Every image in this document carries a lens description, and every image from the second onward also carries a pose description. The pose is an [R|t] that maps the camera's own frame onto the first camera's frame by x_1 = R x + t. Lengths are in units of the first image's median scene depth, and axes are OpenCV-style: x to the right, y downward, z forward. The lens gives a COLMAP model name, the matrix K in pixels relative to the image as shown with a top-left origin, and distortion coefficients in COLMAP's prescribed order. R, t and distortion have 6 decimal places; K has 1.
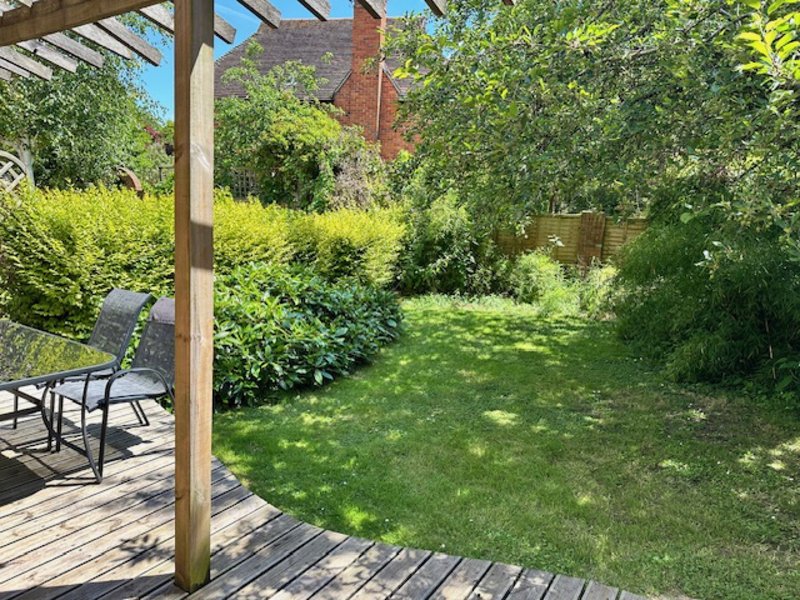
lens RADIAL K [[548.3, 0, 407.5], [0, 548.3, 299.5], [0, 0, 1]] dist [0.104975, -0.137610]
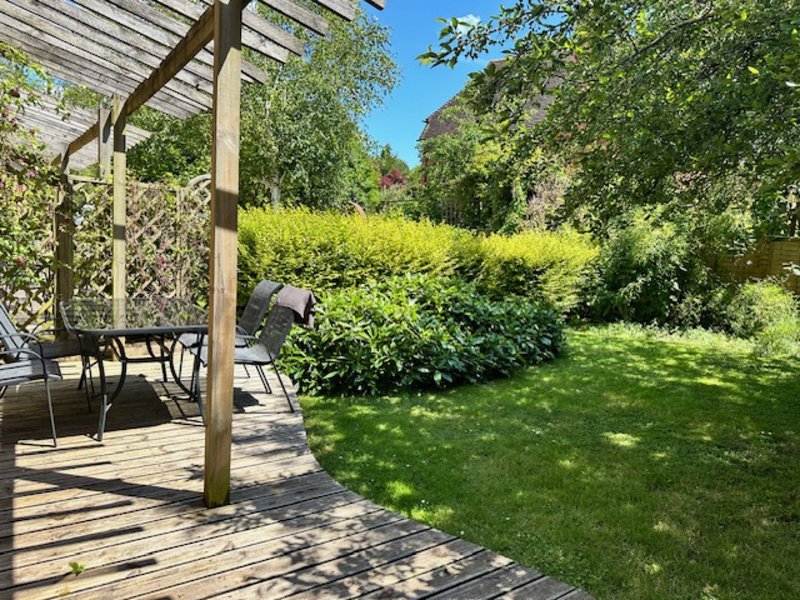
lens RADIAL K [[548.3, 0, 407.5], [0, 548.3, 299.5], [0, 0, 1]] dist [0.104975, -0.137610]
pose [[0.921311, 0.040328, -0.386729, 0.125881], [-0.063217, 0.996909, -0.046645, 0.032705], [0.383653, 0.067423, 0.921013, 0.011276]]
